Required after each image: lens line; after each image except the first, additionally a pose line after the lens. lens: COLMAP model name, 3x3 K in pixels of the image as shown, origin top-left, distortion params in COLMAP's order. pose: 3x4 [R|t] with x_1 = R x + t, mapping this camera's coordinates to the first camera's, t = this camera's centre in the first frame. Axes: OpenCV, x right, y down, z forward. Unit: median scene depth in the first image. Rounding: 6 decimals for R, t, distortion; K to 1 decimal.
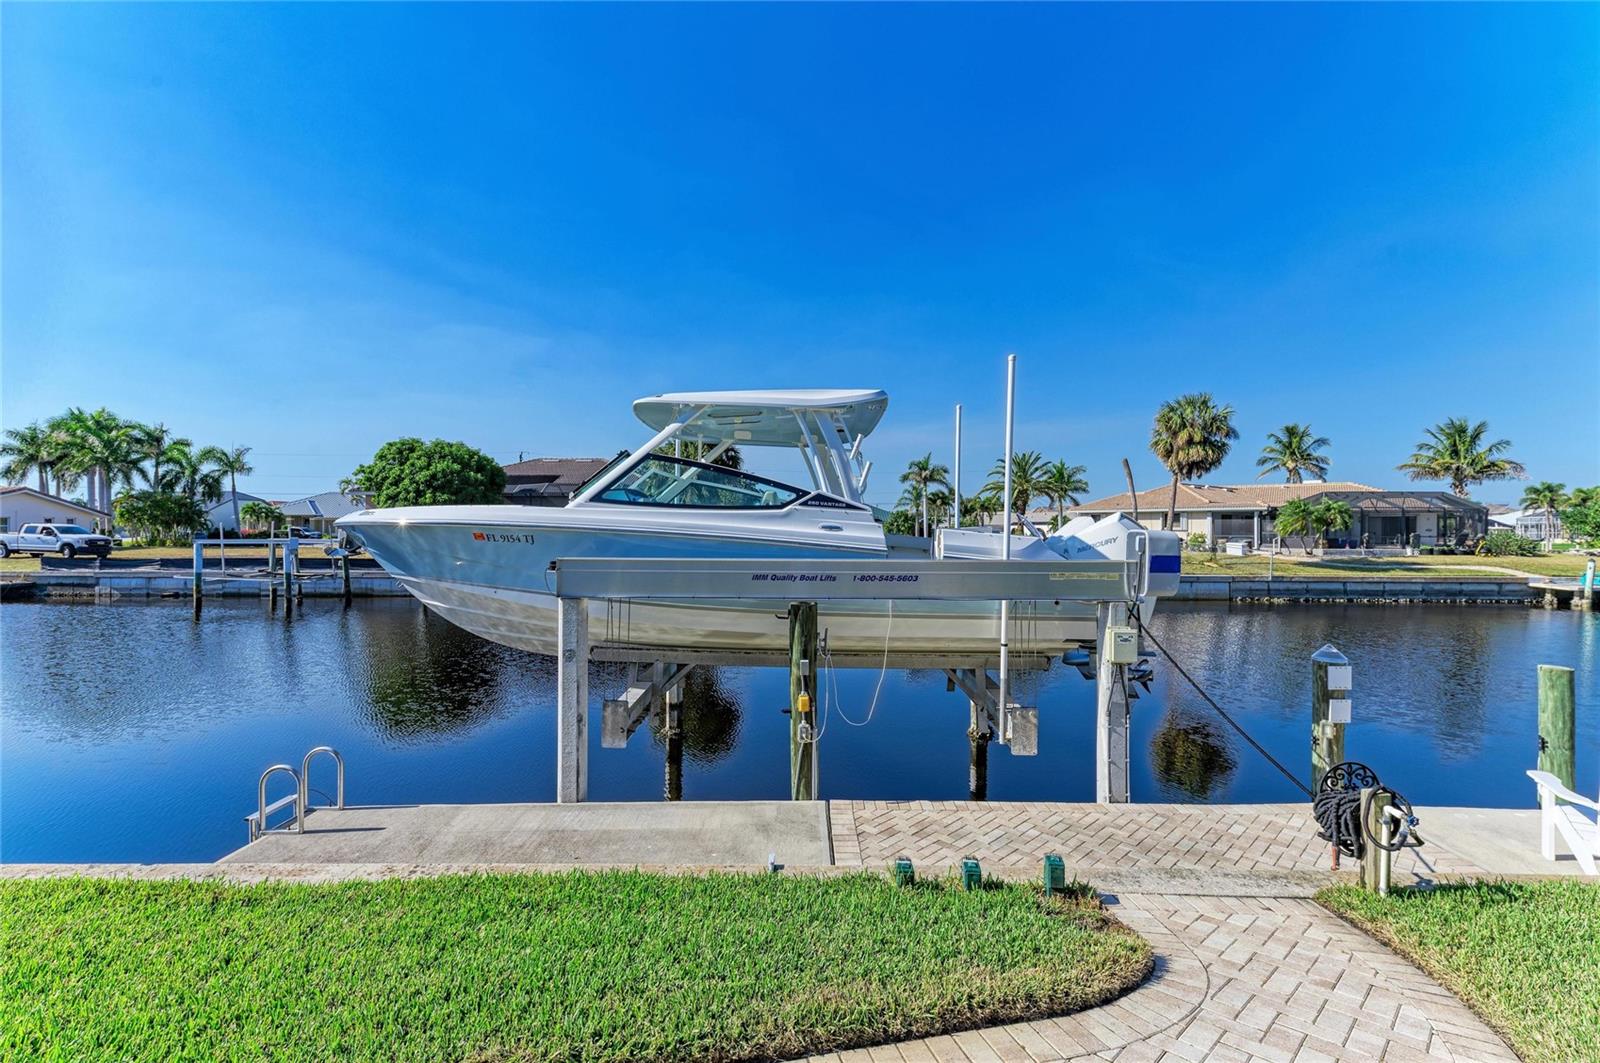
lens RADIAL K [[697.3, 0, 795.6], [0, 697.3, 534.5], [0, 0, 1]] dist [0.012322, -0.002506]
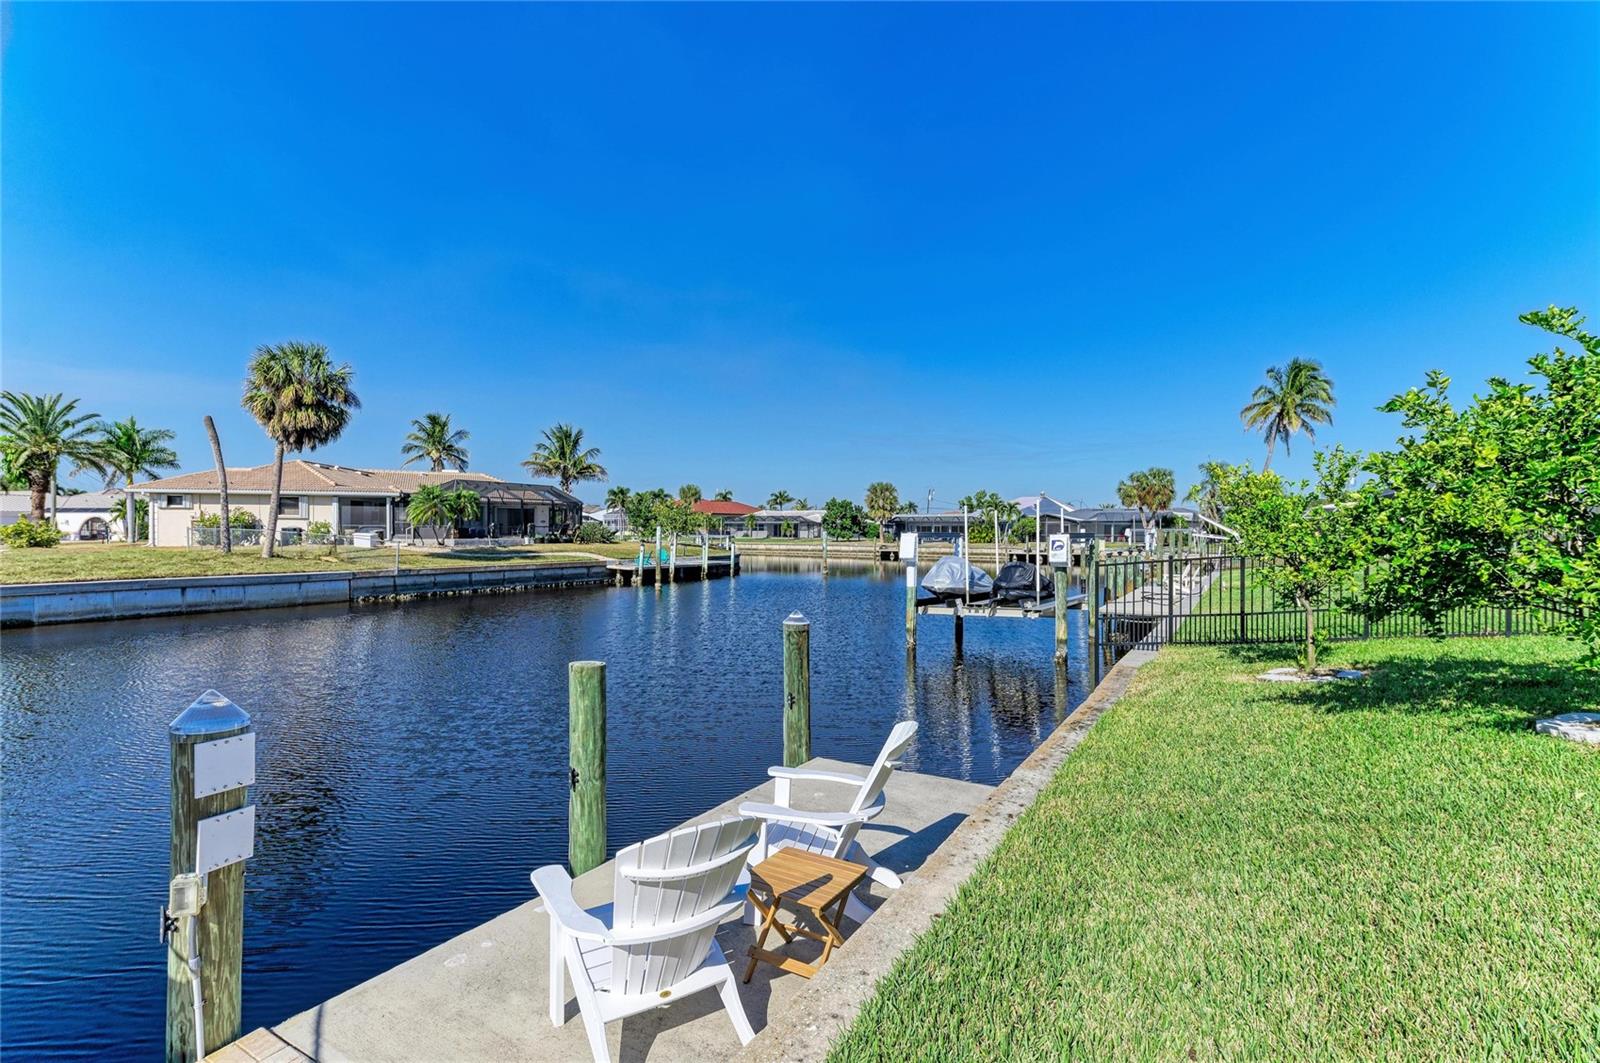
lens RADIAL K [[770.0, 0, 798.4], [0, 770.0, 532.5], [0, 0, 1]] dist [0.020116, -0.001113]
pose [[0.504358, -0.002571, 0.863491, 0.092572], [0.000202, 0.999996, 0.002859, 0.009964], [-0.863494, -0.001267, 0.504357, 0.076687]]
